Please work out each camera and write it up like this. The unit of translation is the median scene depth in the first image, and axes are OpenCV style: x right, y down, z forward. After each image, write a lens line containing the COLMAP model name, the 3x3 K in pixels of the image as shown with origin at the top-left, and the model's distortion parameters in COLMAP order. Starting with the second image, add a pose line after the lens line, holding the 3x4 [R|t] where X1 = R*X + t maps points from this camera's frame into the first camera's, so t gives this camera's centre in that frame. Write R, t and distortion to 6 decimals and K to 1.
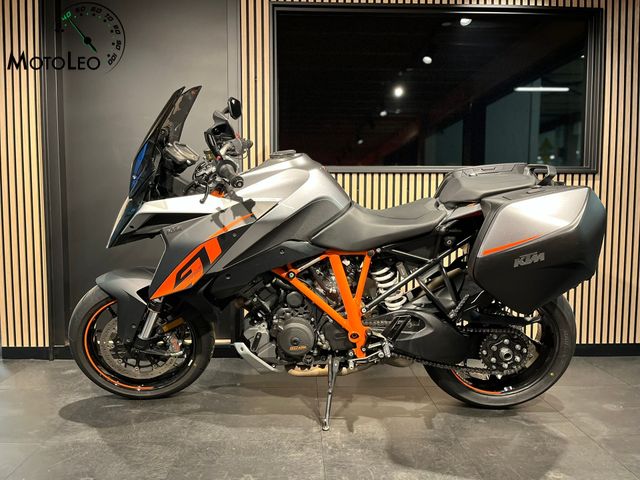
lens RADIAL K [[483.6, 0, 320.0], [0, 483.6, 241.6], [0, 0, 1]] dist [0.043992, -0.084151]
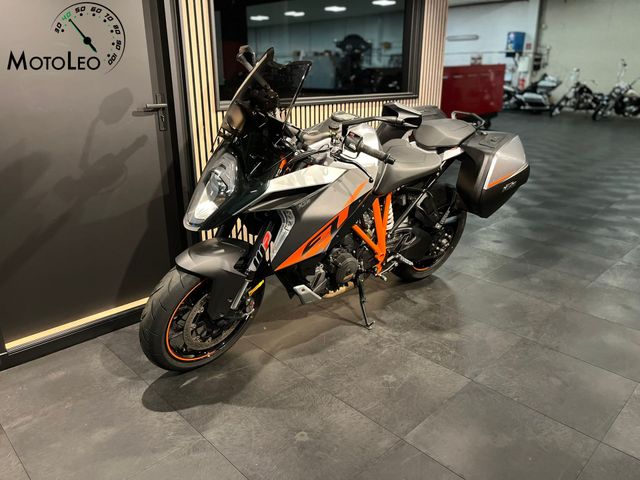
lens RADIAL K [[483.6, 0, 320.0], [0, 483.6, 240.7], [0, 0, 1]] dist [0.043992, -0.084151]
pose [[0.742301, -0.224054, 0.631497, -0.859771], [0.051136, 0.958633, 0.280013, -0.216494], [-0.668113, -0.175561, 0.723052, 0.175499]]
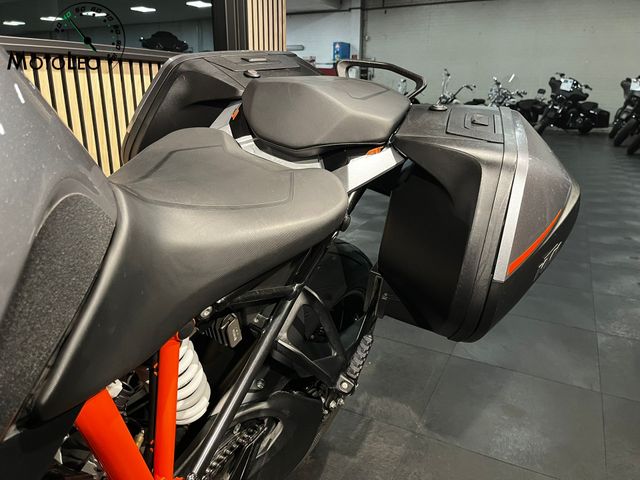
lens RADIAL K [[483.6, 0, 317.3], [0, 483.6, 244.0], [0, 0, 1]] dist [0.043992, -0.084151]
pose [[0.486320, -0.261351, 0.833780, -0.101917], [0.056653, 0.961644, 0.268386, -0.107405], [-0.871942, -0.083285, 0.482473, 0.758843]]
